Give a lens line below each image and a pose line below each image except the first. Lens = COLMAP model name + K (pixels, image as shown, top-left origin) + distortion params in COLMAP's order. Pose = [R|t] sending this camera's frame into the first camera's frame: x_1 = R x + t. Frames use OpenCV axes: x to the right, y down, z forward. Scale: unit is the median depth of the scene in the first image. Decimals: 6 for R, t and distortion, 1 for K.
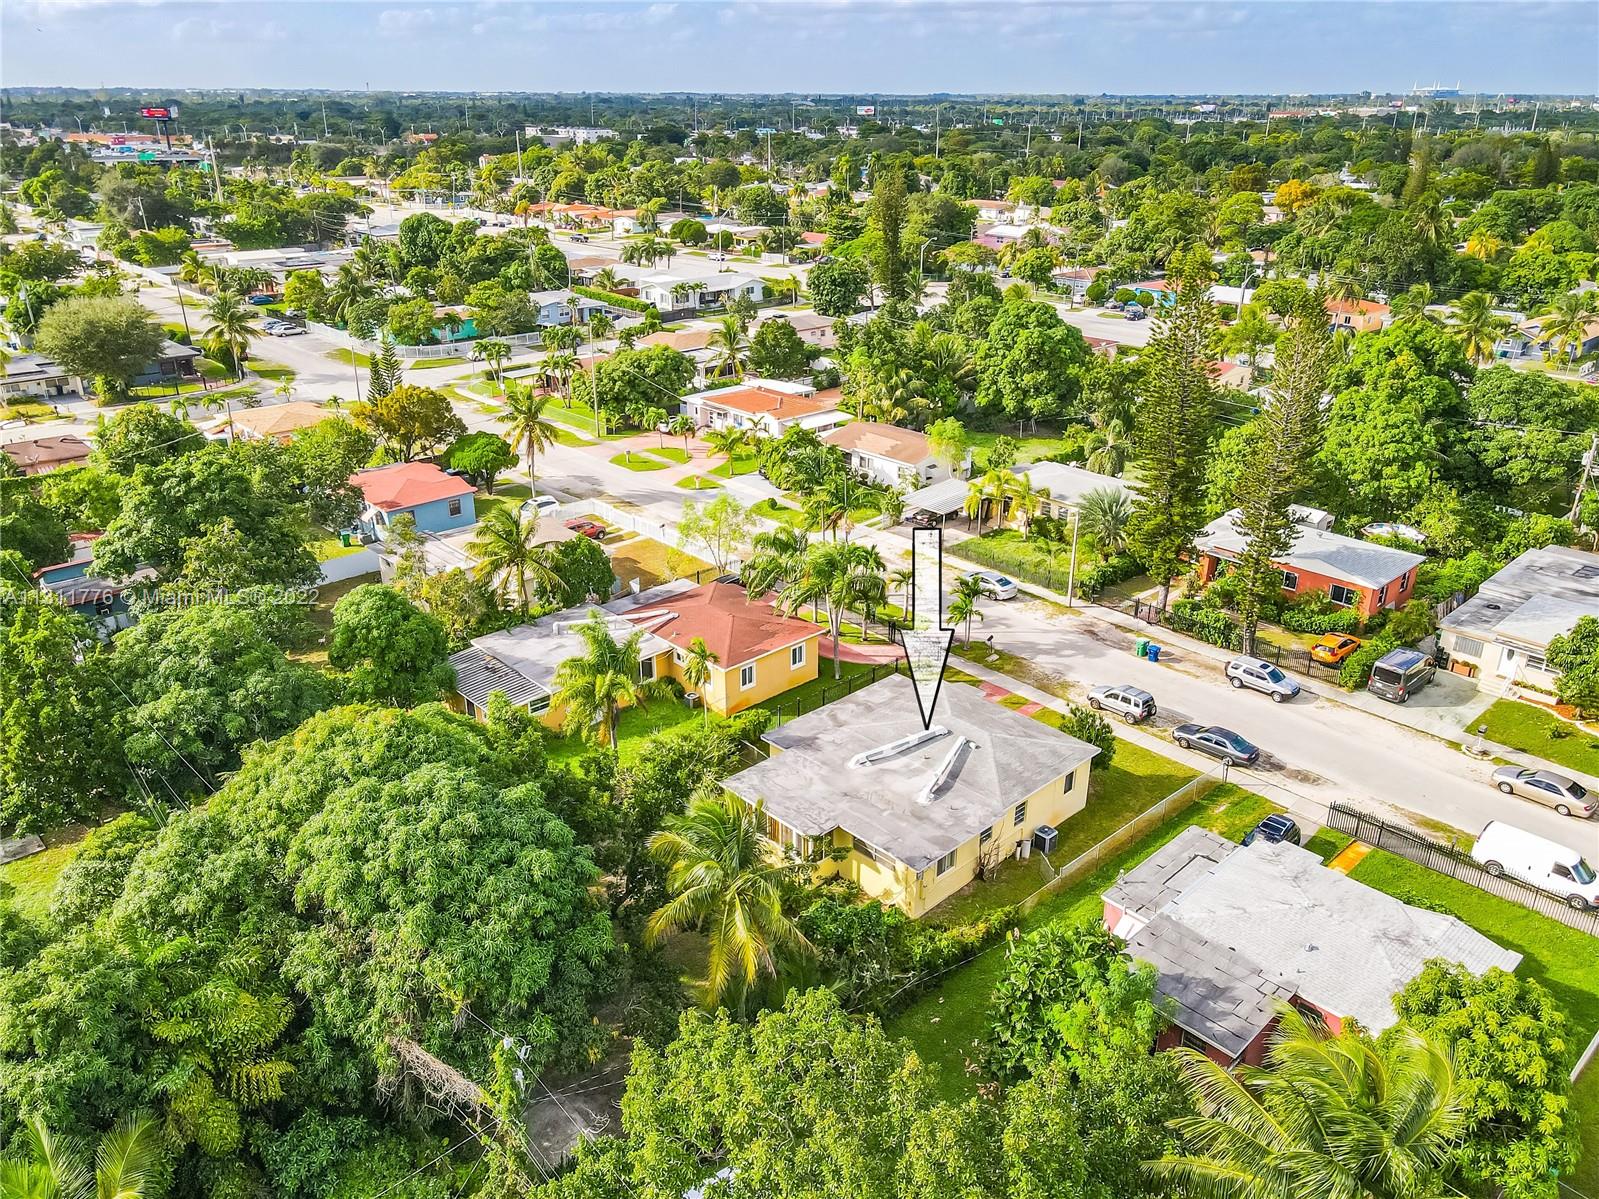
lens RADIAL K [[1168.4, 0, 799.5], [0, 1168.4, 599.5], [0, 0, 1]] dist [0.024285, 0.002193]
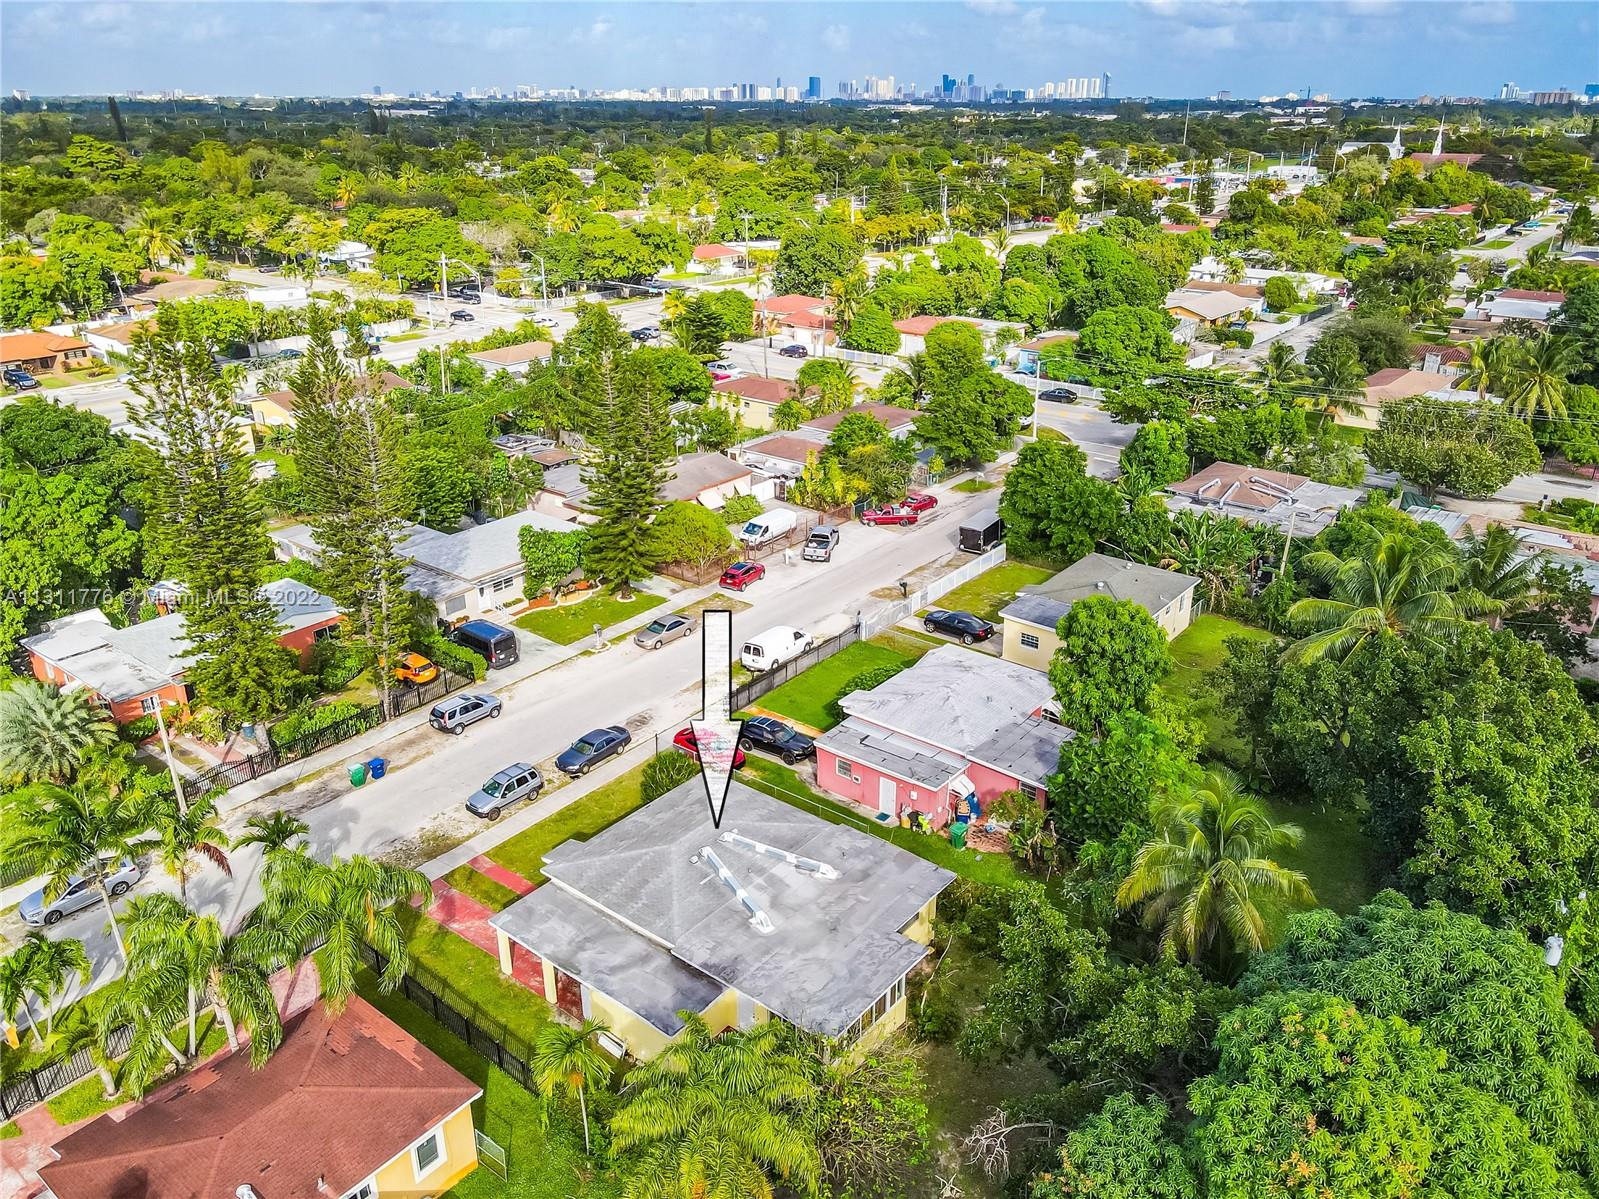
lens RADIAL K [[1168.4, 0, 799.5], [0, 1168.4, 599.5], [0, 0, 1]] dist [0.024285, 0.002193]
pose [[-0.156568, -0.376322, 0.913164, -0.498020], [0.394487, 0.823788, 0.407127, -0.296358], [-0.905465, 0.423975, 0.019475, 0.721345]]
